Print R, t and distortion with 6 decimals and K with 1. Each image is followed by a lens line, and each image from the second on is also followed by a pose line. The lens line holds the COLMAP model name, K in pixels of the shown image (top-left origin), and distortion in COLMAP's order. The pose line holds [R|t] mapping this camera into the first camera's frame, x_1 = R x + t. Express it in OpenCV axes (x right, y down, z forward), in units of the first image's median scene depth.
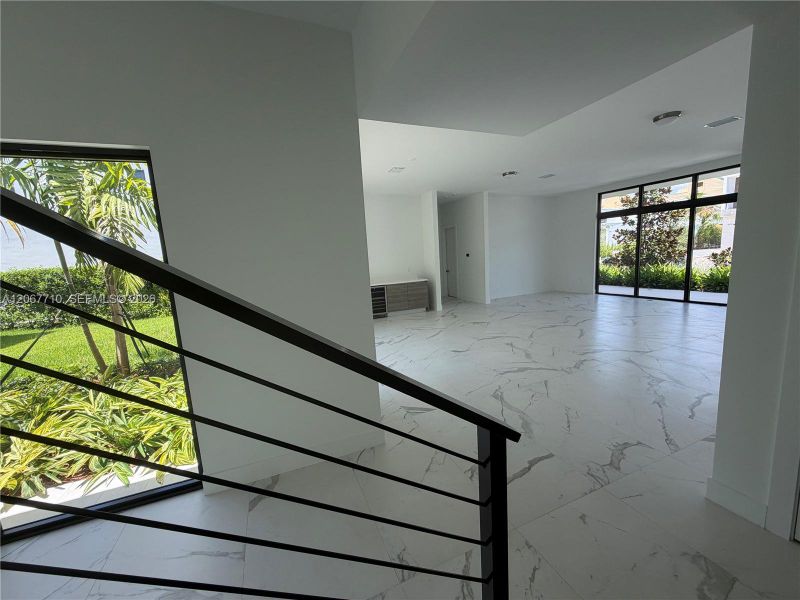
lens RADIAL K [[317.0, 0, 393.7], [0, 317.0, 303.0], [0, 0, 1]] dist [-0.001859, -0.001084]
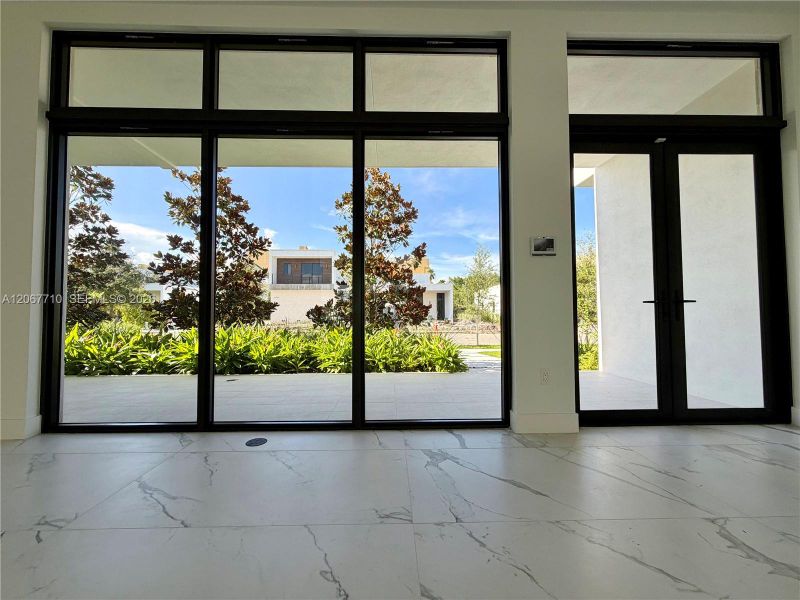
lens RADIAL K [[317.0, 0, 398.5], [0, 317.0, 302.0], [0, 0, 1]] dist [-0.001859, -0.001084]
pose [[0.346399, 0.094544, 0.933311, 0.668026], [0.124299, 0.981510, -0.145560, -0.075943], [-0.929816, 0.166431, 0.328242, 0.883691]]
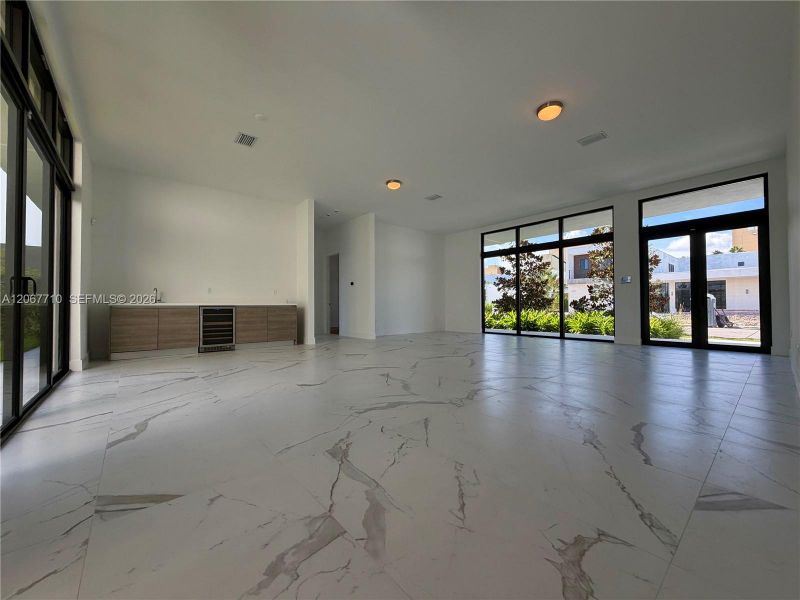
lens RADIAL K [[317.0, 0, 396.4], [0, 317.0, 304.3], [0, 0, 1]] dist [-0.001859, -0.001084]
pose [[0.950715, 0.060839, 0.304038, 0.118918], [-0.008306, 0.985206, -0.171171, 0.069823], [-0.309954, 0.160210, 0.937156, 0.215485]]
